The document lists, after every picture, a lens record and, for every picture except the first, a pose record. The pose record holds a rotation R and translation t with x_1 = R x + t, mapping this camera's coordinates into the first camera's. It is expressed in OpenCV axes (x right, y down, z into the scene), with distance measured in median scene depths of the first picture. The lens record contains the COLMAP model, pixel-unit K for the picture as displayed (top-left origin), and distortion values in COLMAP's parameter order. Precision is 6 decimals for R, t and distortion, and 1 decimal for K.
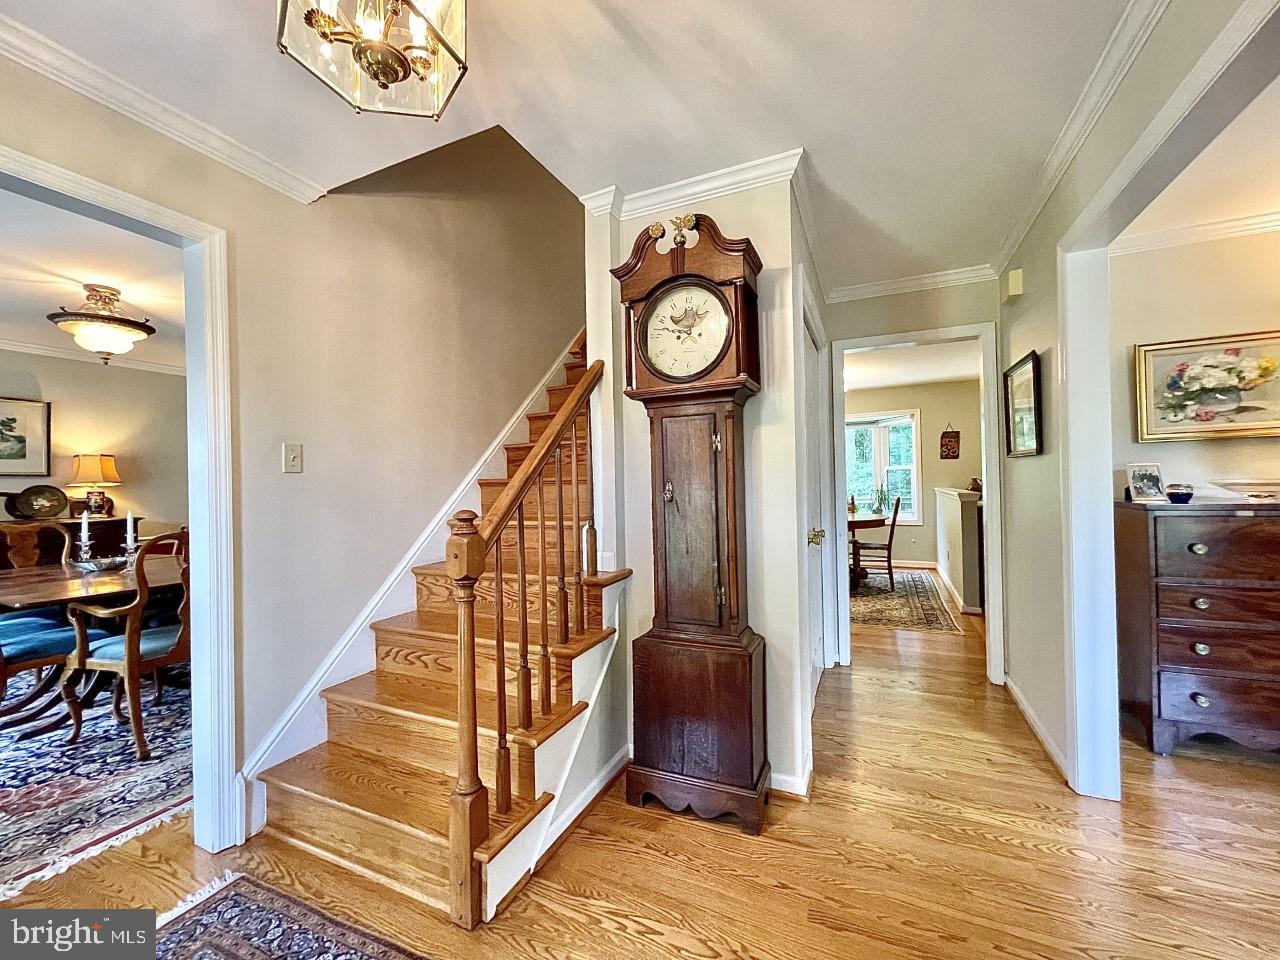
lens RADIAL K [[519.0, 0, 640.1], [0, 519.0, 484.8], [0, 0, 1]] dist [-0.001885, -0.000264]
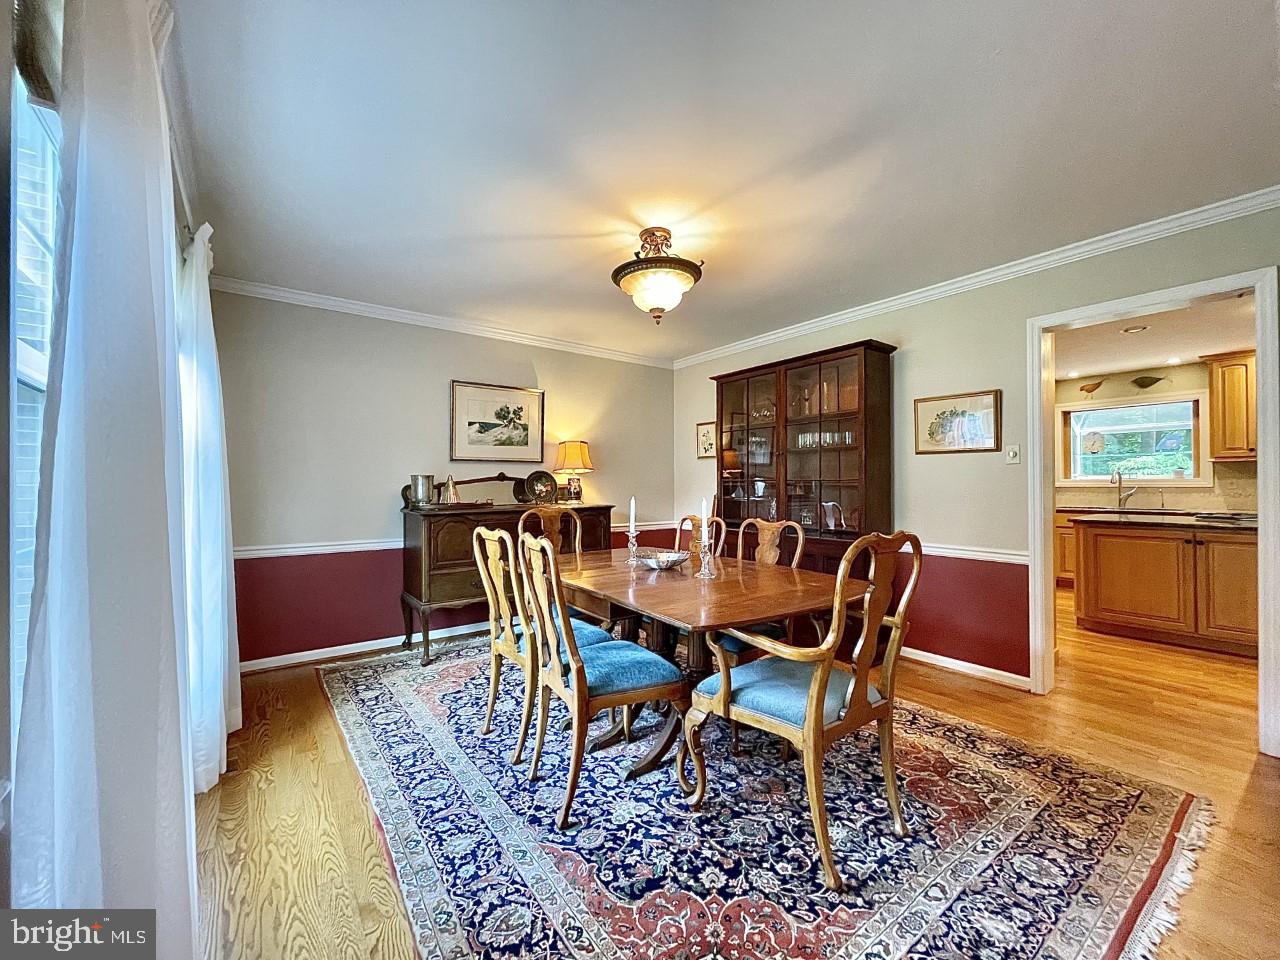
lens RADIAL K [[519.0, 0, 633.2], [0, 519.0, 481.0], [0, 0, 1]] dist [-0.001885, -0.000264]
pose [[0.877117, 0.007554, -0.480217, -0.813999], [-0.006743, 0.999971, 0.003413, 0.025565], [0.480229, 0.000245, 0.877143, 0.297119]]
